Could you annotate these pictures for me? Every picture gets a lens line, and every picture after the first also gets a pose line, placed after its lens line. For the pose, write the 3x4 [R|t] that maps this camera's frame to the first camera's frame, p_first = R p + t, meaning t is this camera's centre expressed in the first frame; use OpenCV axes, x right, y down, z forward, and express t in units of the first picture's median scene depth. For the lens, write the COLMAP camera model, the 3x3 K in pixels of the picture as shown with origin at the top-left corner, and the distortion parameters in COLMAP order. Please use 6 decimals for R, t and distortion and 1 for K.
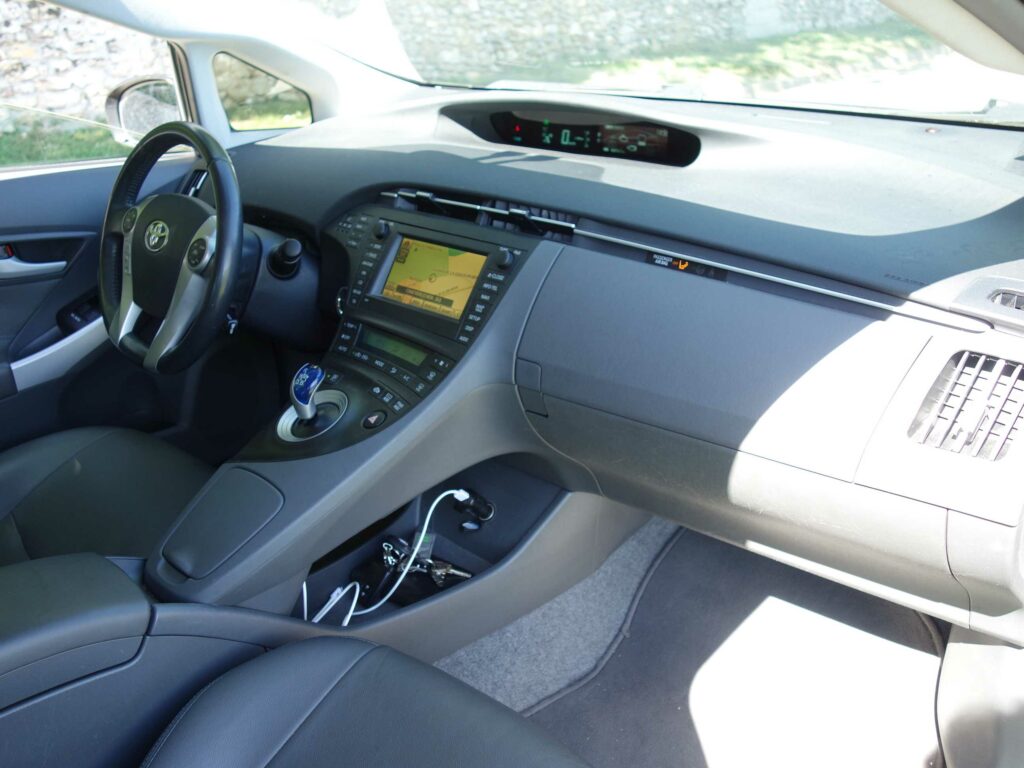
lens RADIAL K [[904.9, 0, 512.0], [0, 904.9, 384.0], [0, 0, 1]] dist [0.006718, 0.000755]
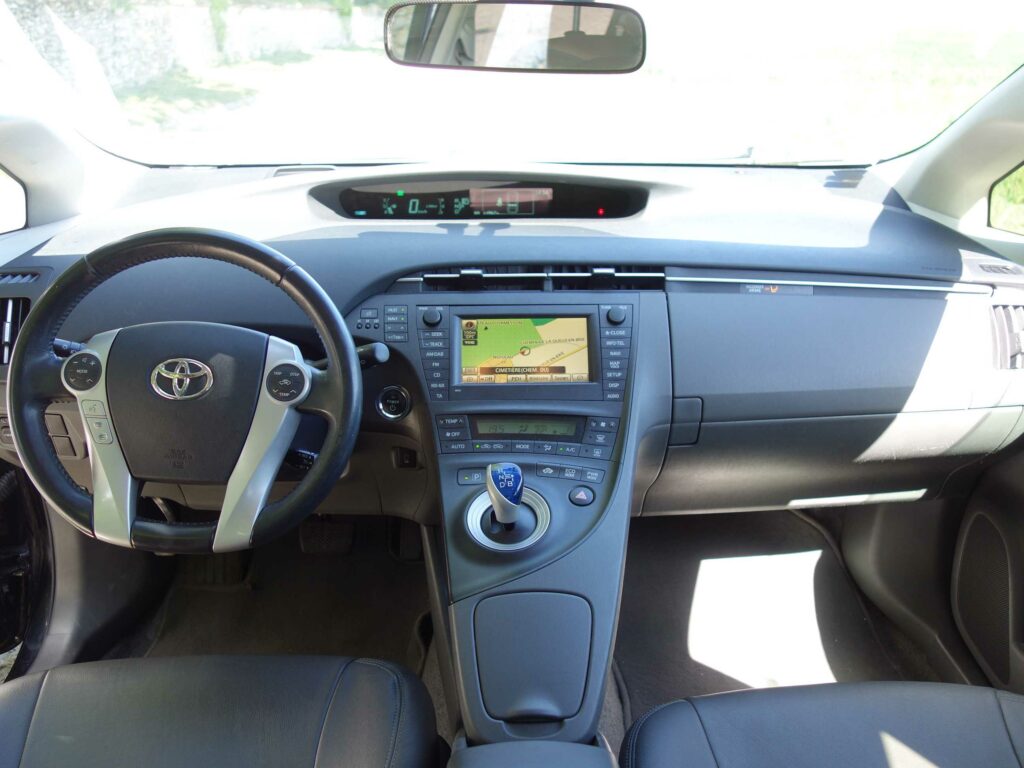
lens RADIAL K [[904.9, 0, 512.0], [0, 904.9, 384.0], [0, 0, 1]] dist [0.006718, 0.000755]
pose [[0.707671, -0.225015, 0.669754, -0.750275], [0.264172, 0.963446, 0.044558, -0.127062], [-0.655298, 0.145398, 0.741245, 0.273214]]
